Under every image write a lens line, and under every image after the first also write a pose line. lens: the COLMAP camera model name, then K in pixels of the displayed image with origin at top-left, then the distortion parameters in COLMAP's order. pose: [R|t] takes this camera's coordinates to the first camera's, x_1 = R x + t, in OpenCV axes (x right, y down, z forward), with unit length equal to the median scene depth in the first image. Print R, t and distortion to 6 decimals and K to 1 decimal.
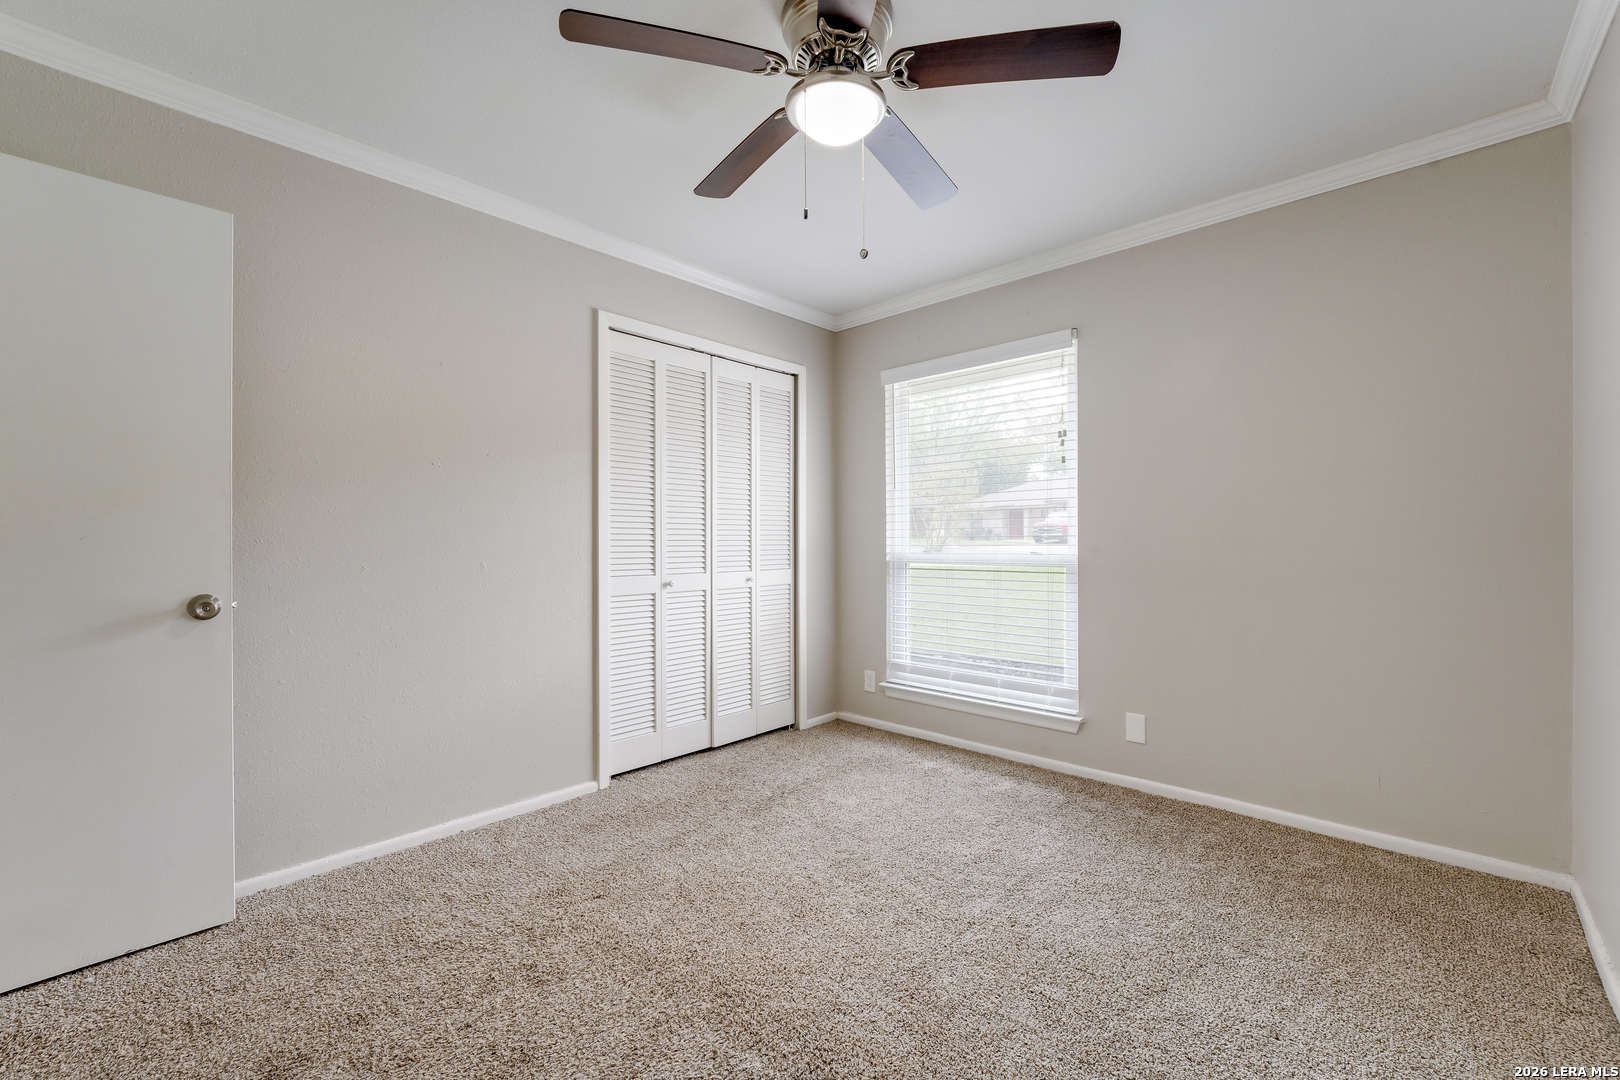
lens RADIAL K [[665.3, 0, 810.1], [0, 665.3, 550.4], [0, 0, 1]] dist [-0.016930, 0.000226]
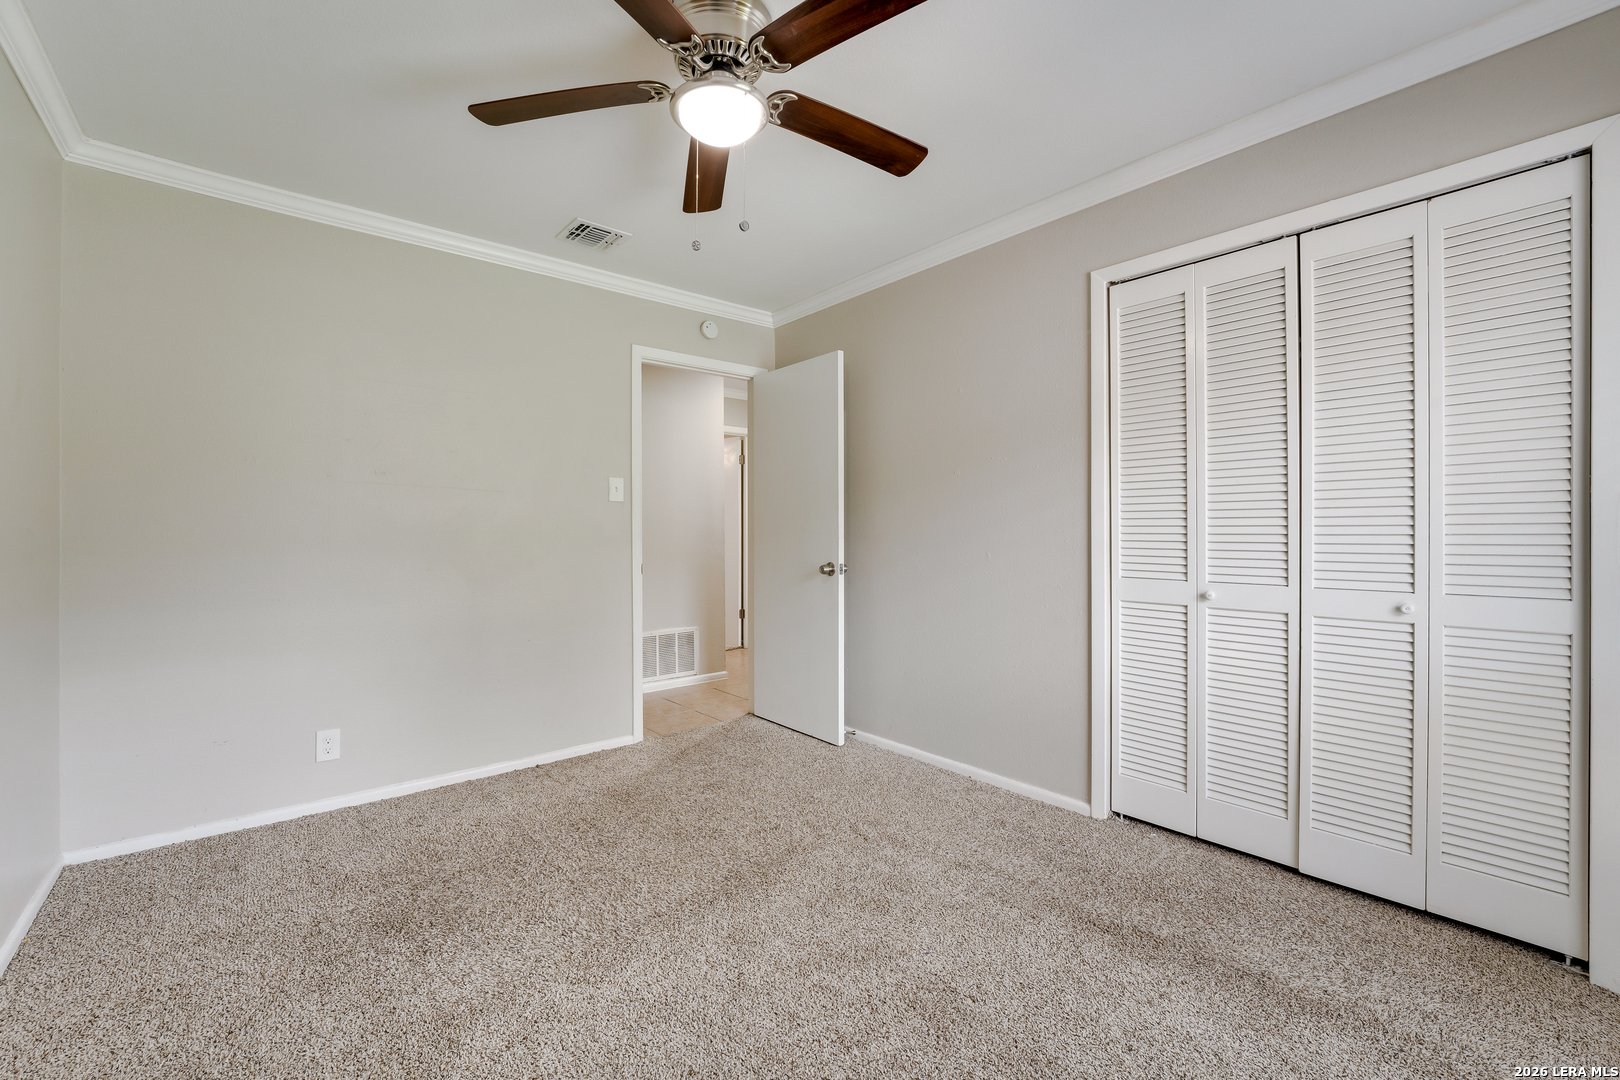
lens RADIAL K [[665.3, 0, 810.1], [0, 665.3, 550.4], [0, 0, 1]] dist [-0.016930, 0.000226]
pose [[-0.120068, 0.022452, -0.992512, 0.552856], [-0.019623, 0.999495, 0.024984, -0.007562], [0.992572, 0.022476, -0.119567, 0.674828]]
